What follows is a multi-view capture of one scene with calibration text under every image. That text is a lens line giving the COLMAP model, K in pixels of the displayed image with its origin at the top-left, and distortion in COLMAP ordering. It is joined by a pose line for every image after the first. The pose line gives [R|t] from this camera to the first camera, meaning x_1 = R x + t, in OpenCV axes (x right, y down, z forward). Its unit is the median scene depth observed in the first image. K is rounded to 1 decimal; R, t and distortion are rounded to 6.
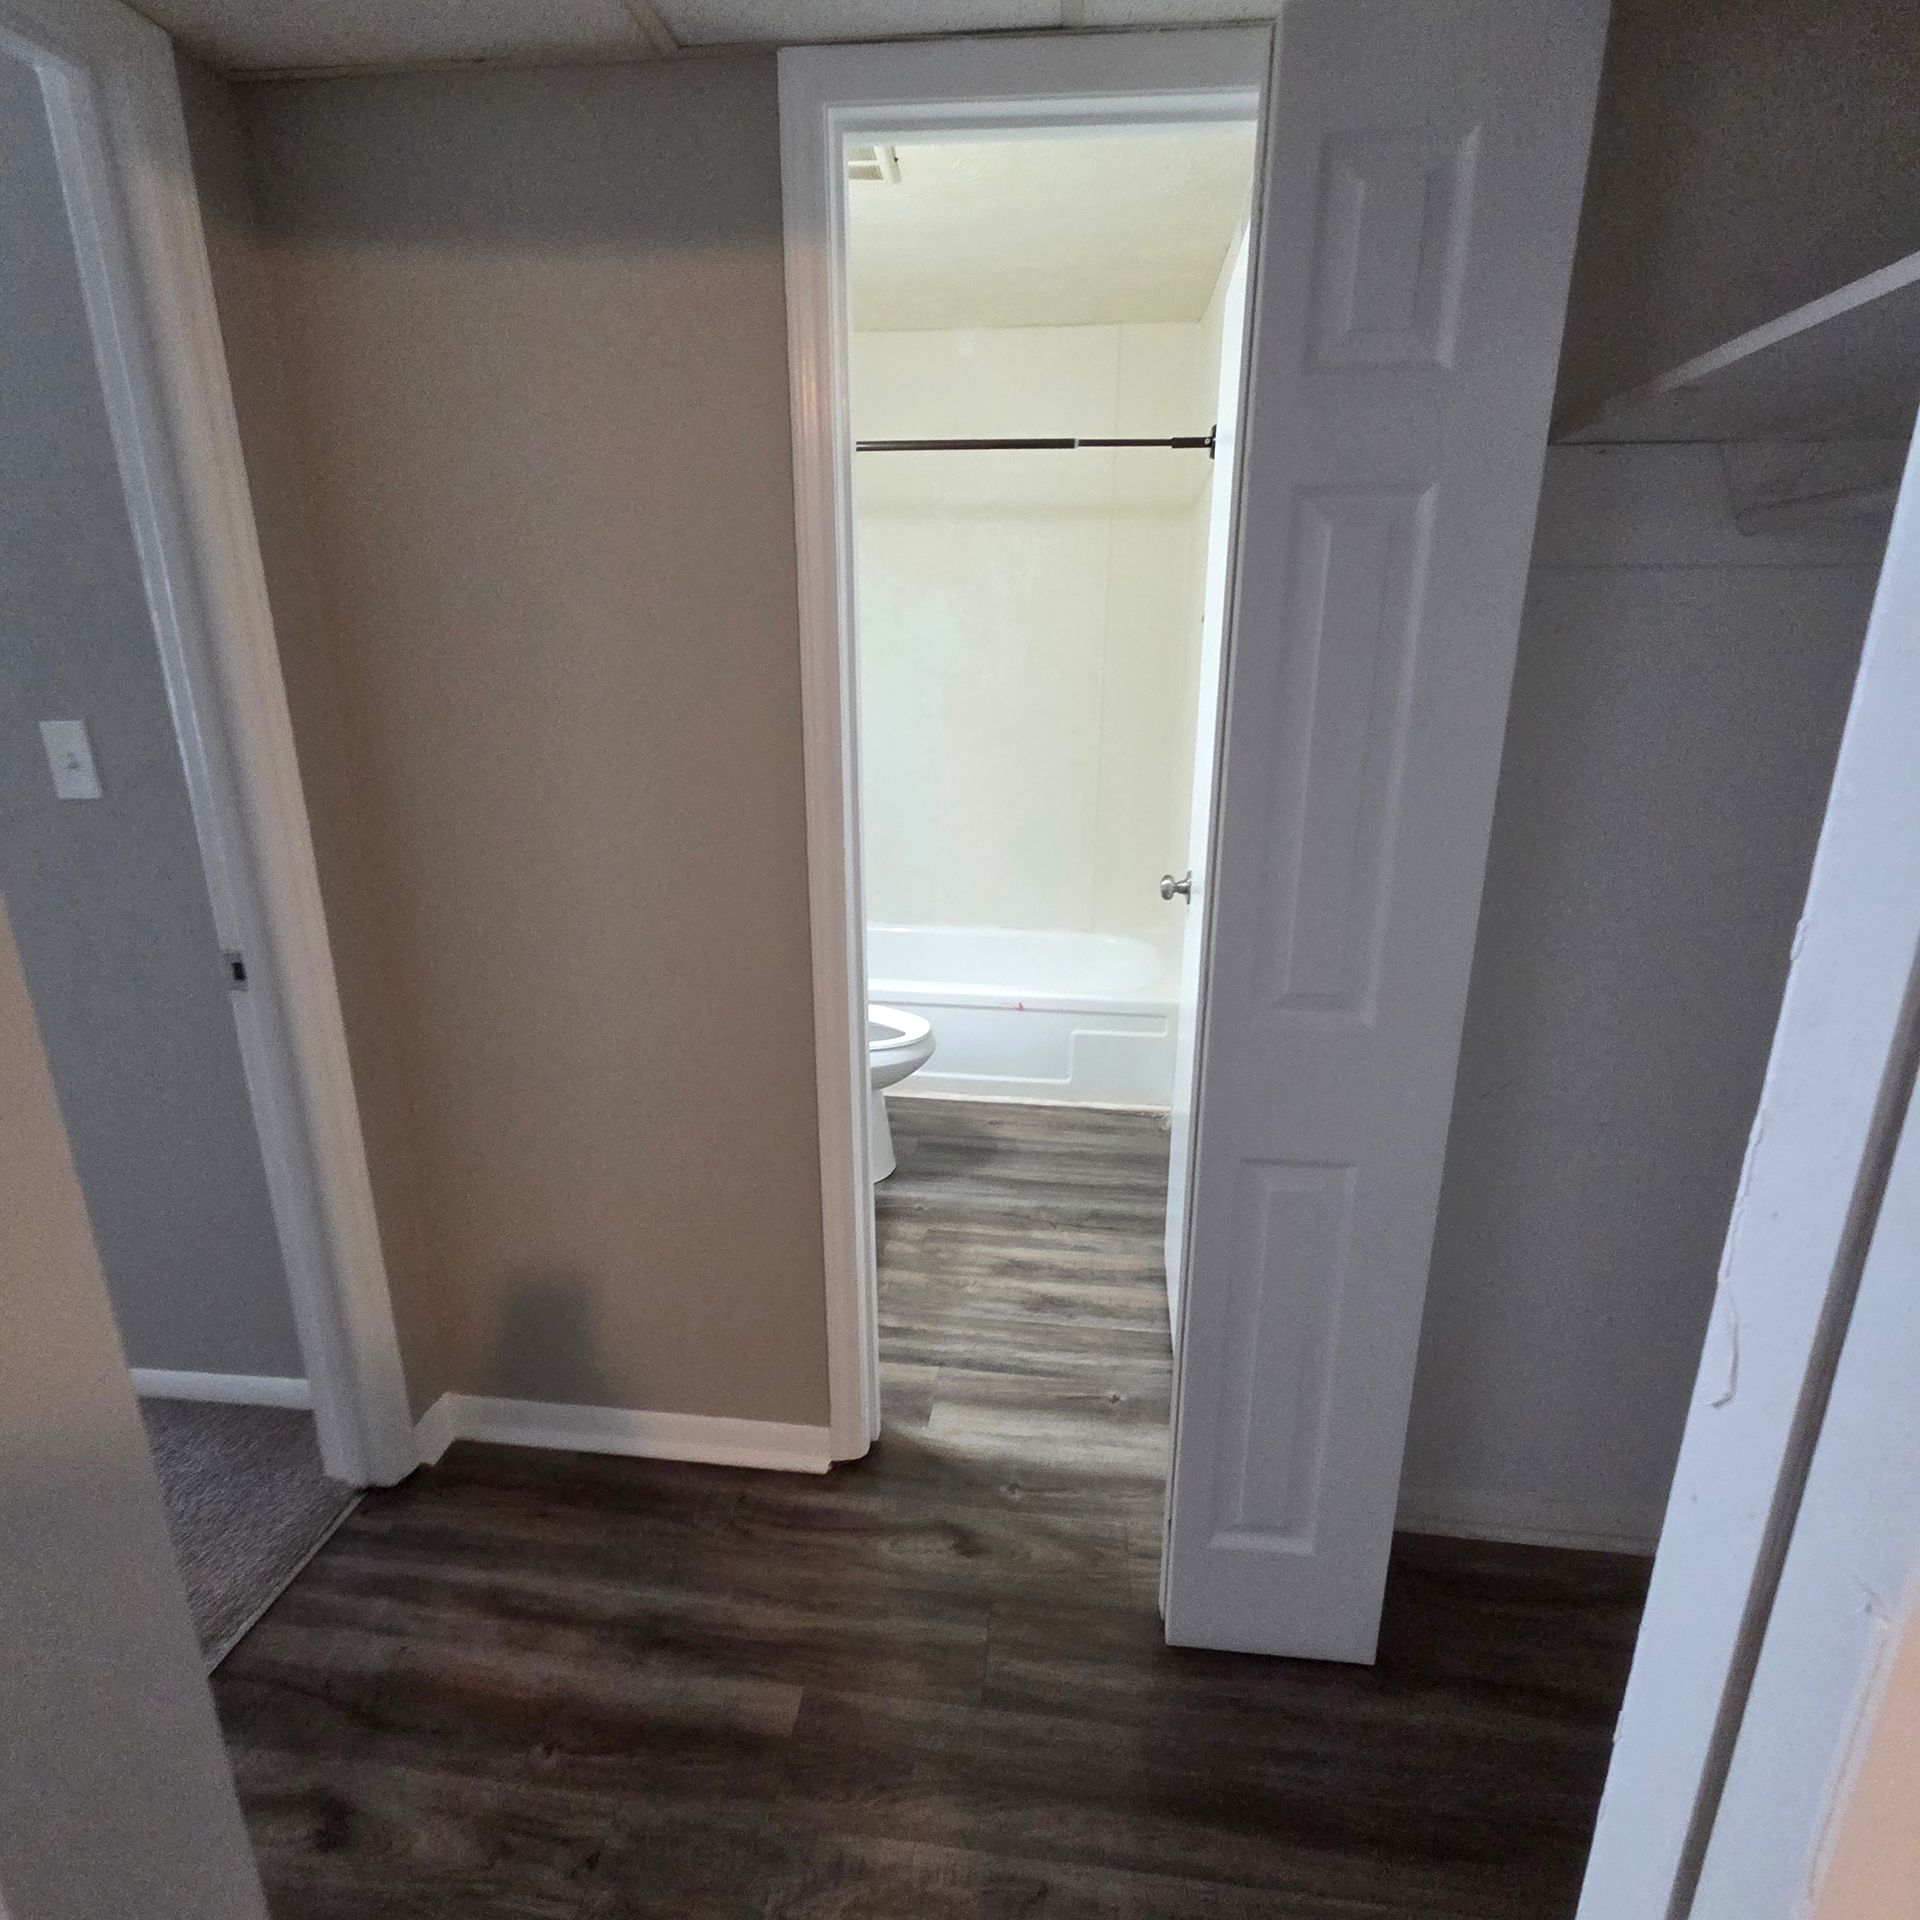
lens RADIAL K [[1050.5, 0, 956.1], [0, 1050.5, 955.8], [0, 0, 1]] dist [0.002713, 0.000952]
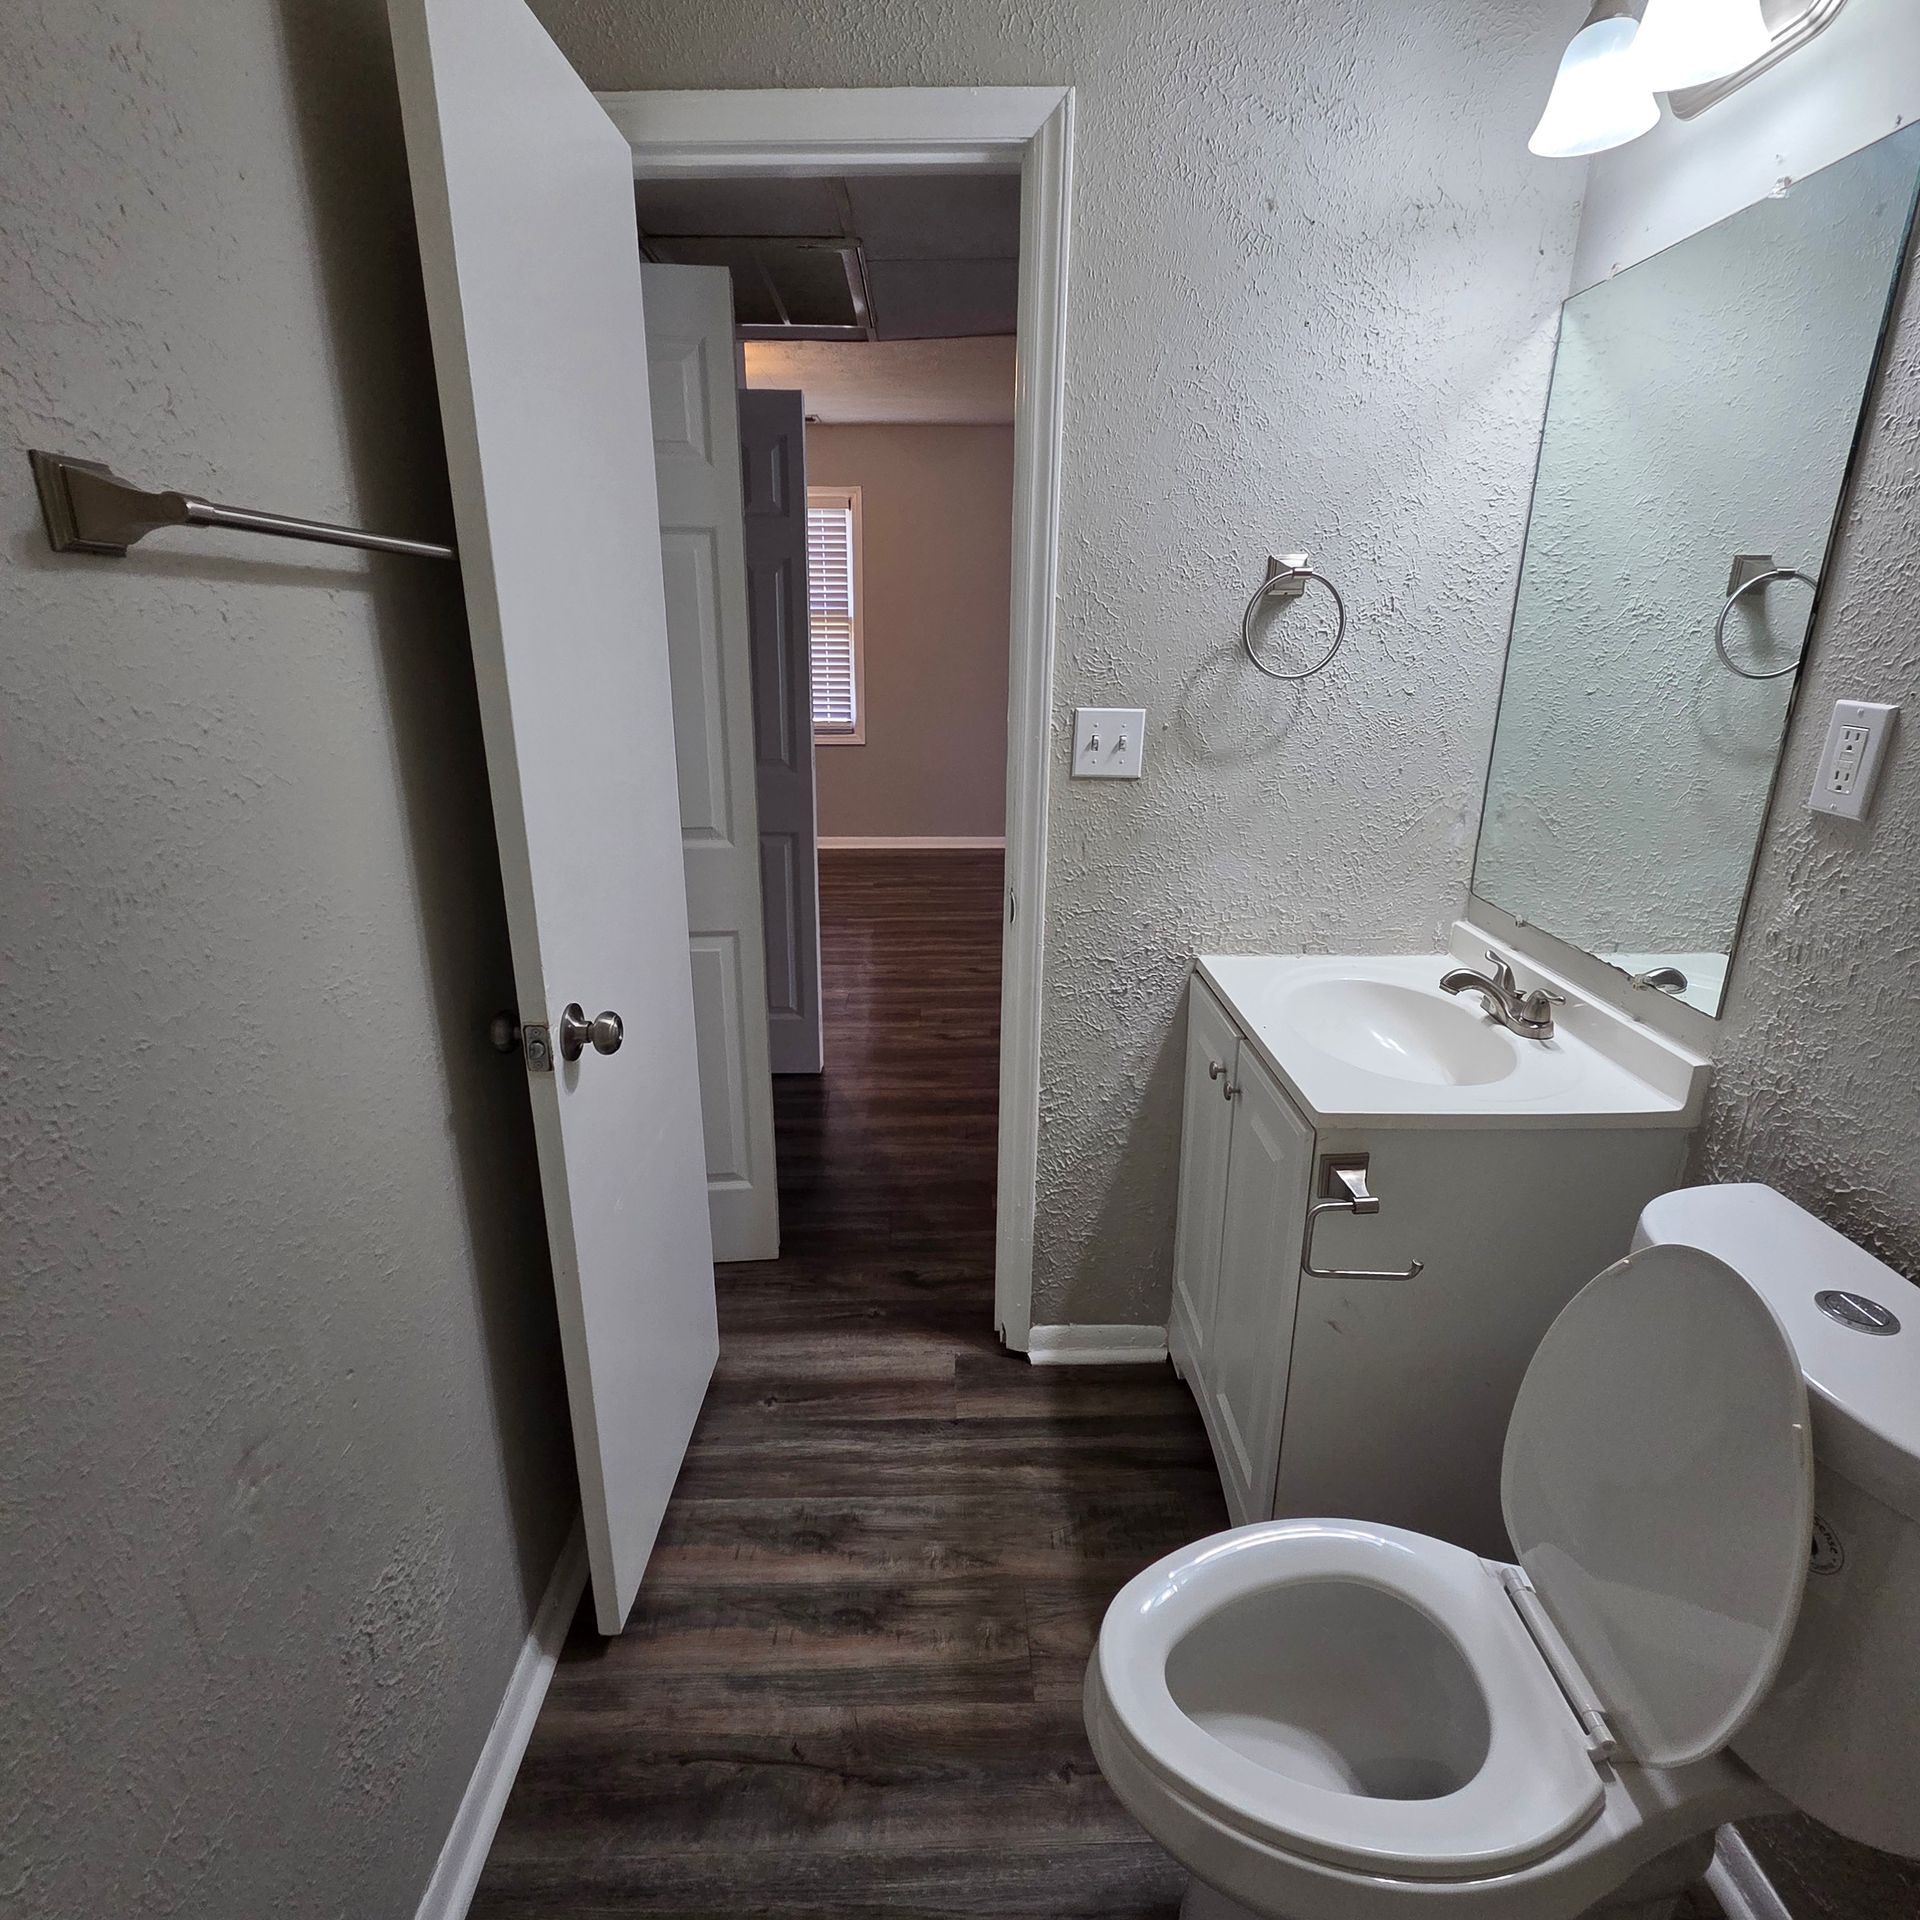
lens RADIAL K [[1026.9, 0, 929.8], [0, 1026.9, 955.9], [0, 0, 1]] dist [-0.000864, -0.000401]
pose [[-0.994630, 0.029885, -0.099087, 0.070482], [-0.030913, 0.827911, 0.560007, -0.370638], [0.098771, 0.560063, -0.822541, 1.279112]]
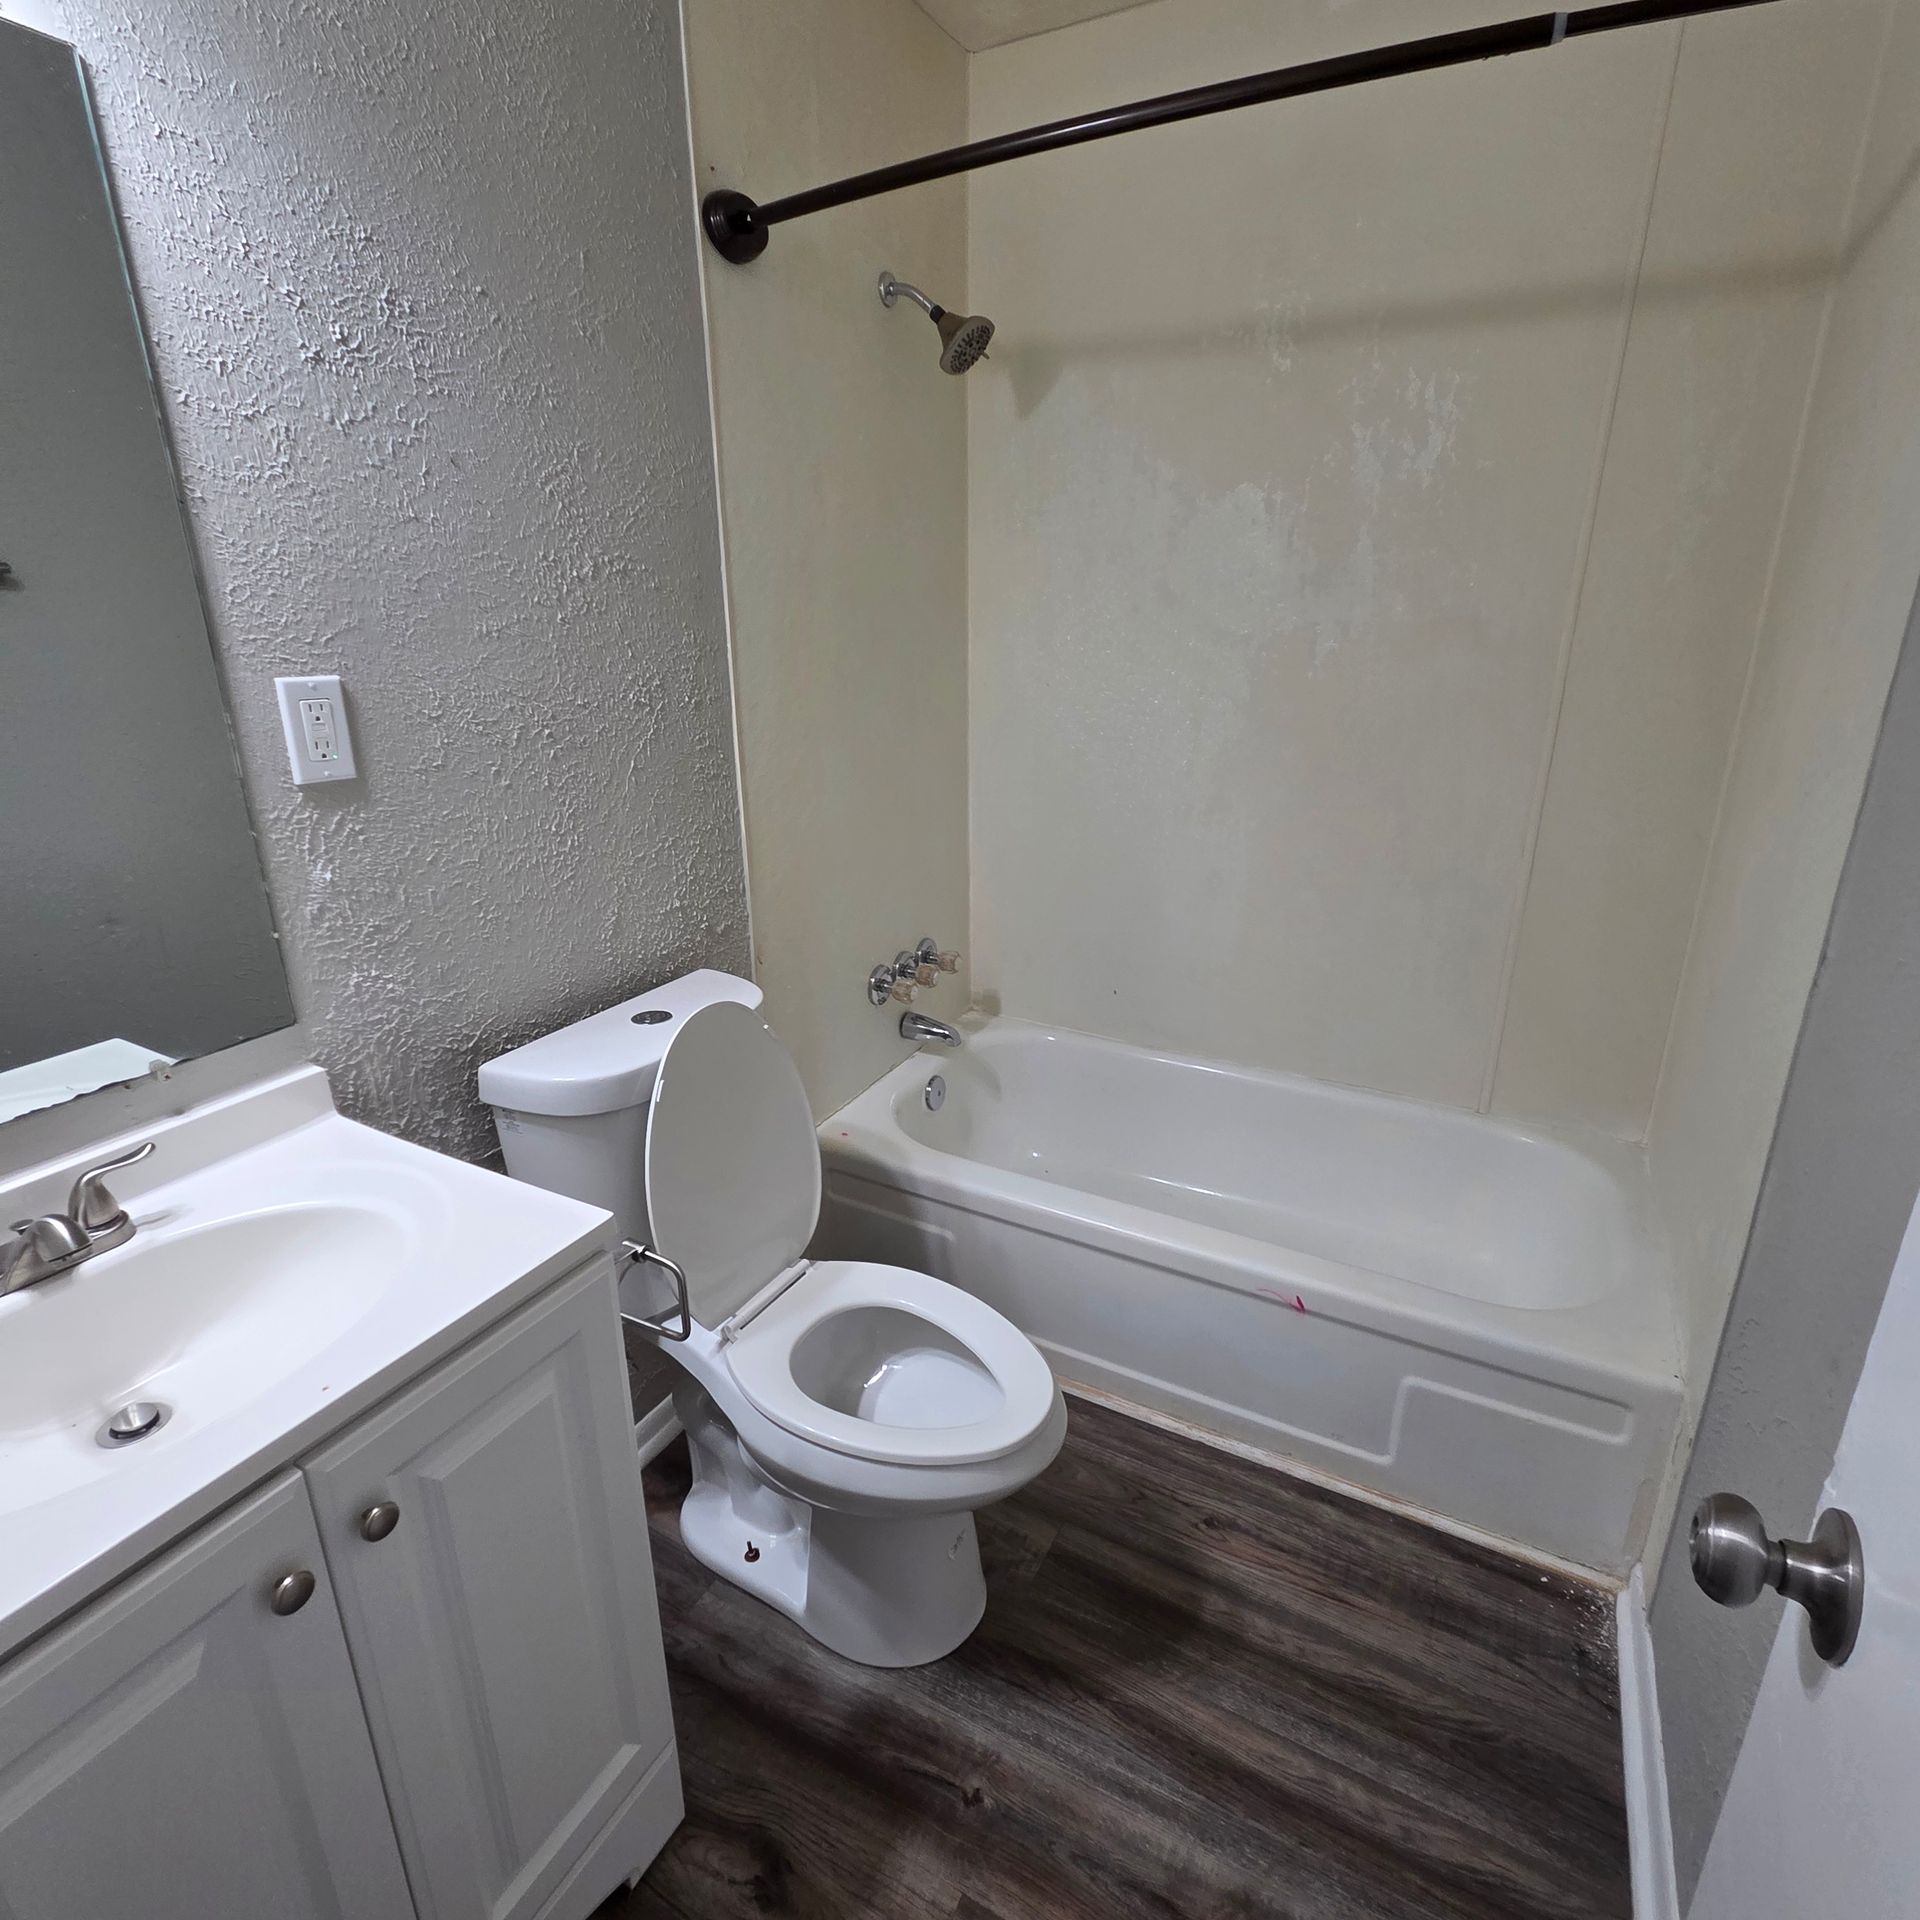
lens RADIAL K [[1050.5, 0, 956.1], [0, 1050.5, 955.8], [0, 0, 1]] dist [0.002713, 0.000952]
pose [[0.928723, 0.107528, -0.354841, 0.091878], [-0.092334, 0.993947, 0.059533, -0.176463], [0.359094, -0.022525, 0.933029, 0.617732]]
